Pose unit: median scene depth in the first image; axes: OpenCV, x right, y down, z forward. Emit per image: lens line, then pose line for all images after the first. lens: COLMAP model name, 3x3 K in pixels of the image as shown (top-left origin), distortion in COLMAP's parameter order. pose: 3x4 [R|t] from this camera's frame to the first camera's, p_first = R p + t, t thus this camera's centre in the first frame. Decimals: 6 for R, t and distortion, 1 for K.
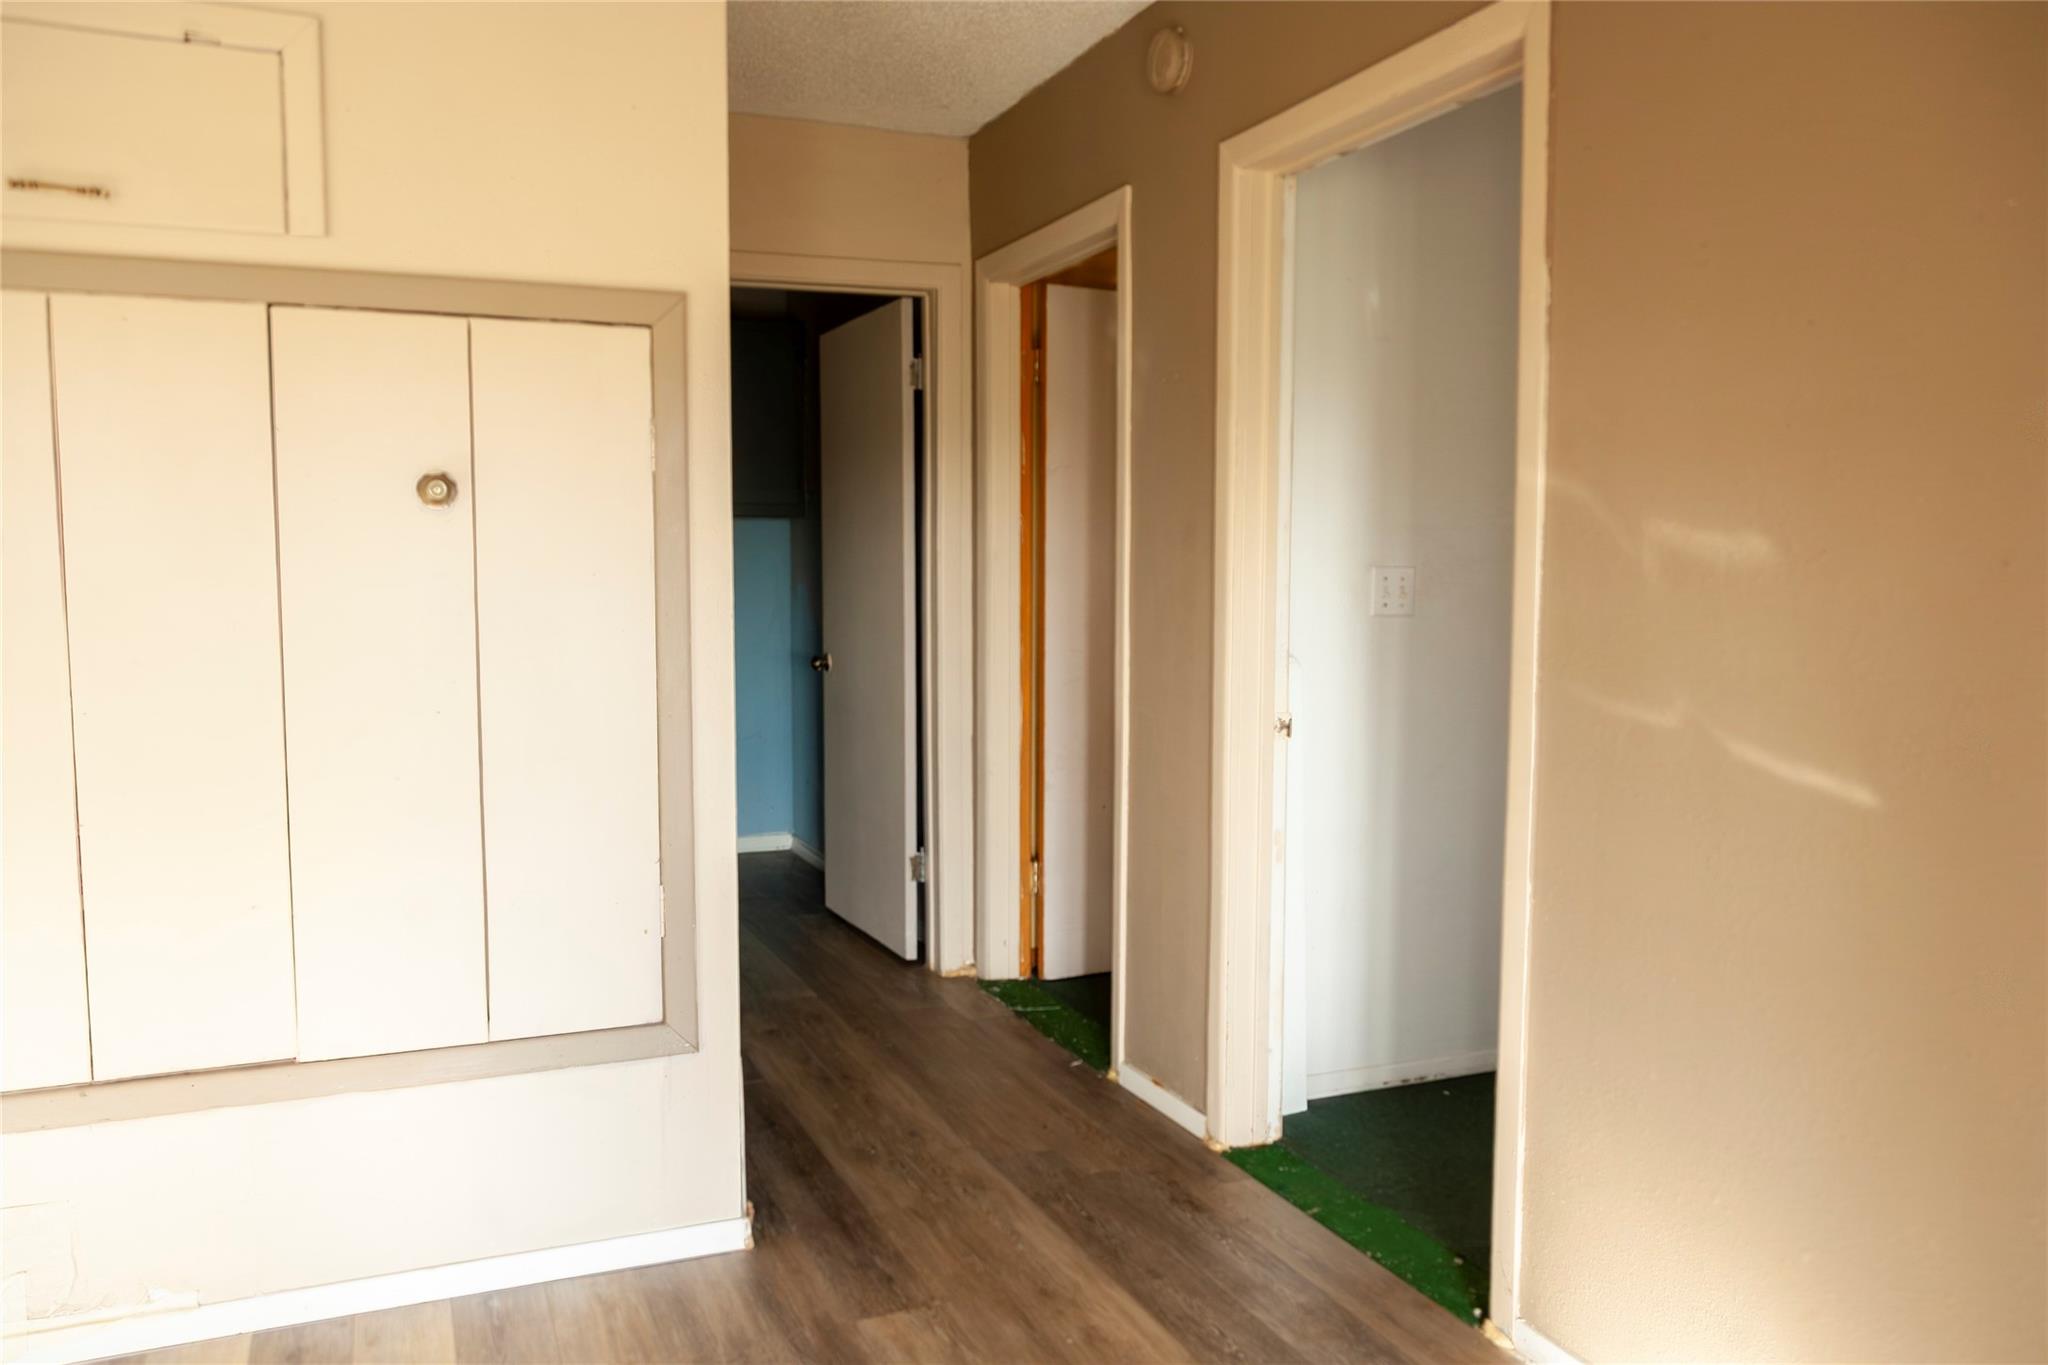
lens RADIAL K [[1468.7, 0, 1075.4], [0, 1468.7, 685.2], [0, 0, 1]] dist [-0.051296, 0.003857]
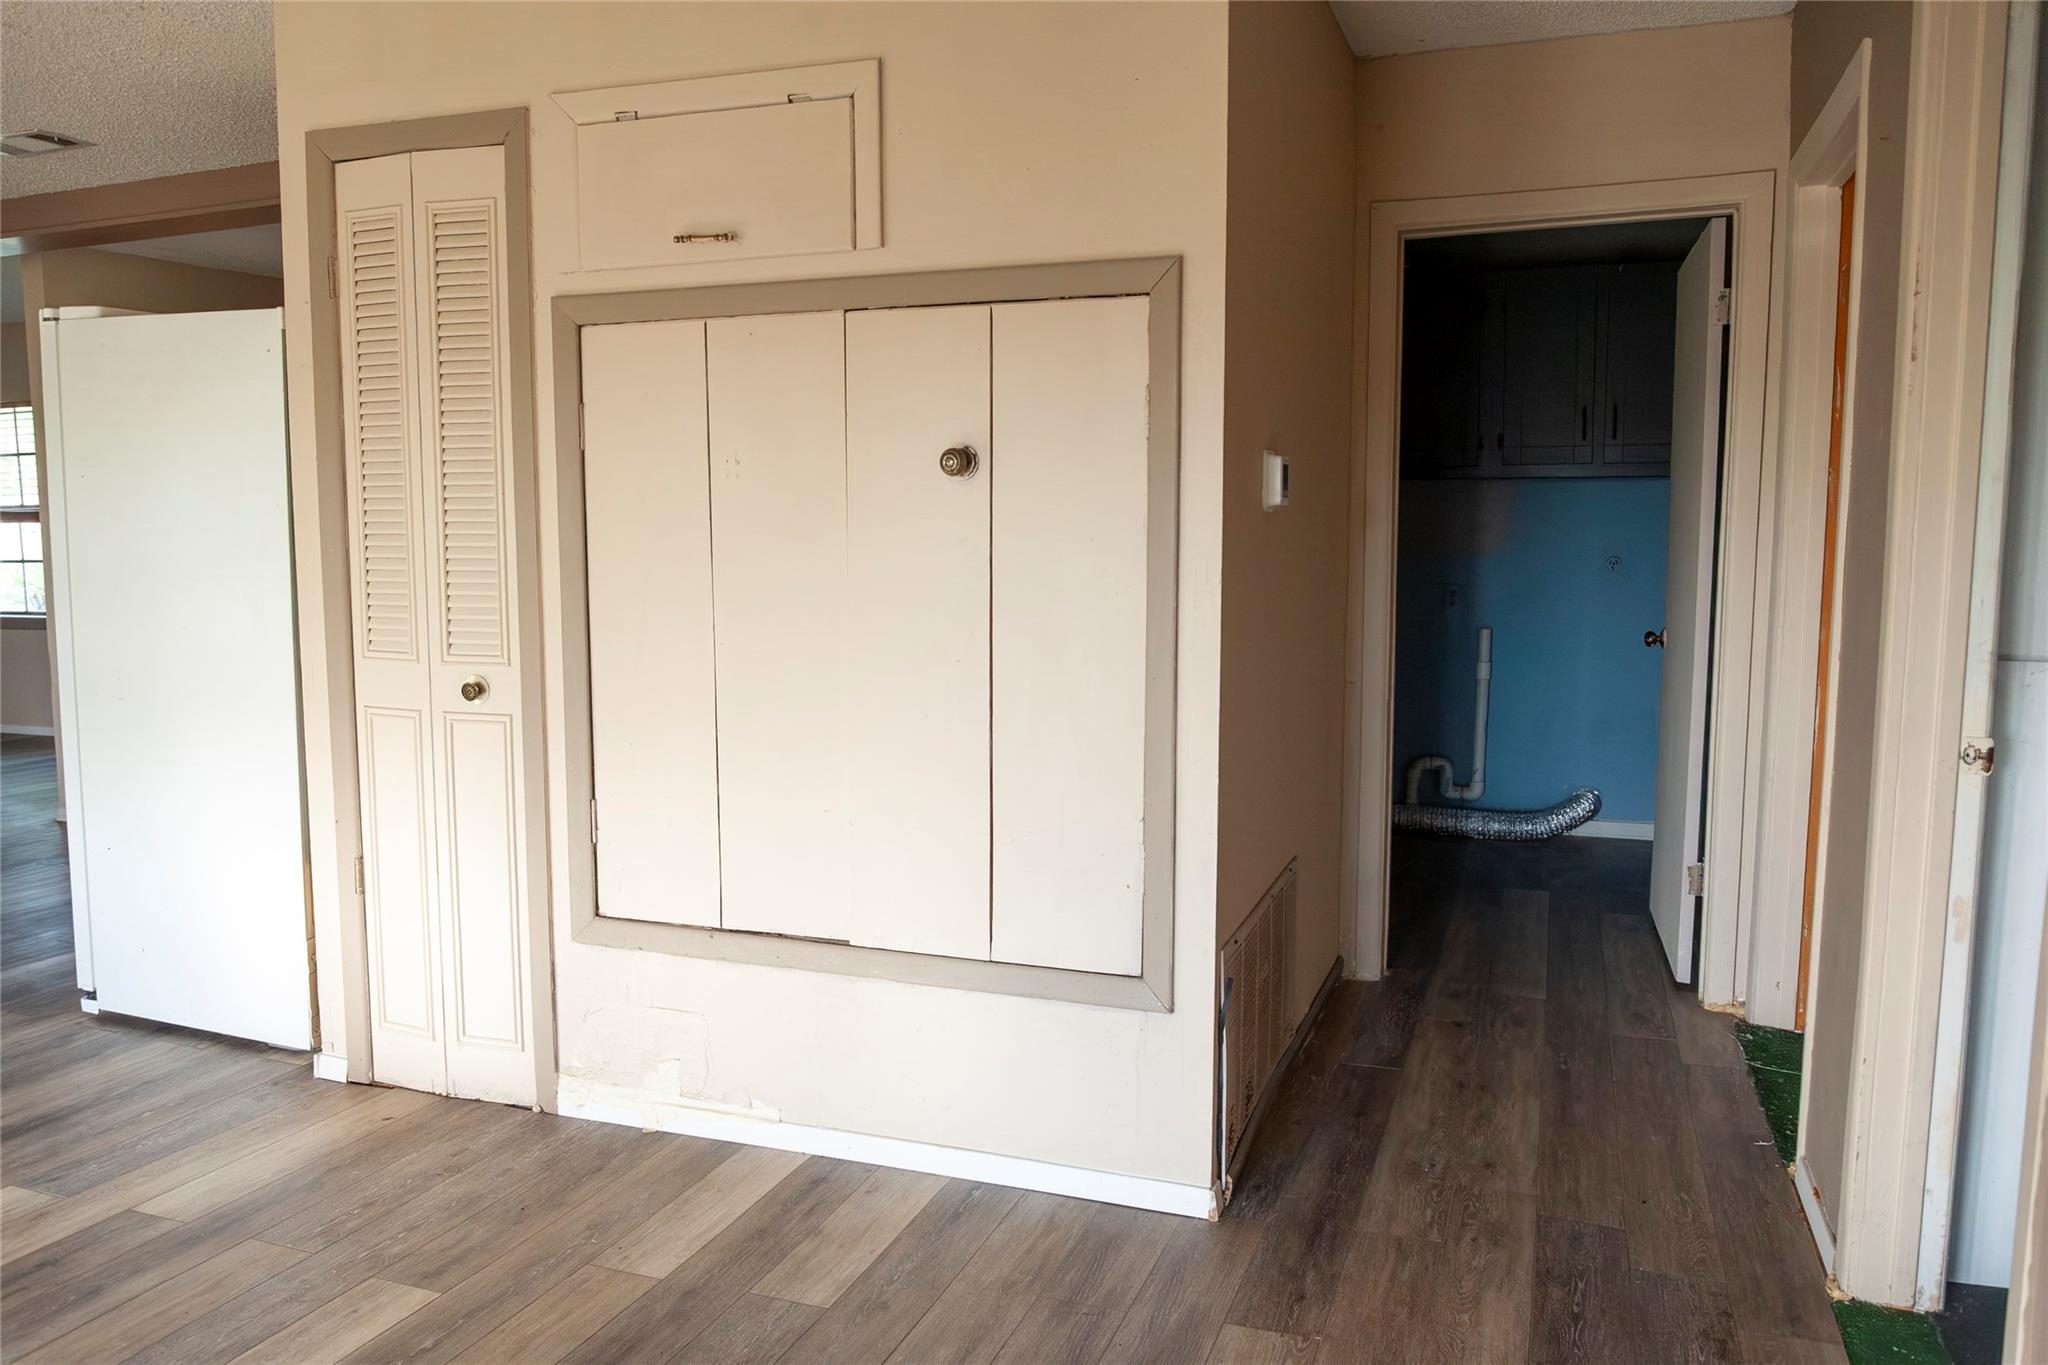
lens RADIAL K [[1468.7, 0, 1075.4], [0, 1468.7, 685.2], [0, 0, 1]] dist [-0.051296, 0.003857]
pose [[0.721444, 0.072091, -0.688710, 0.378795], [-0.054271, 0.997393, 0.047552, -0.019898], [0.690343, 0.003070, 0.723476, 0.222452]]
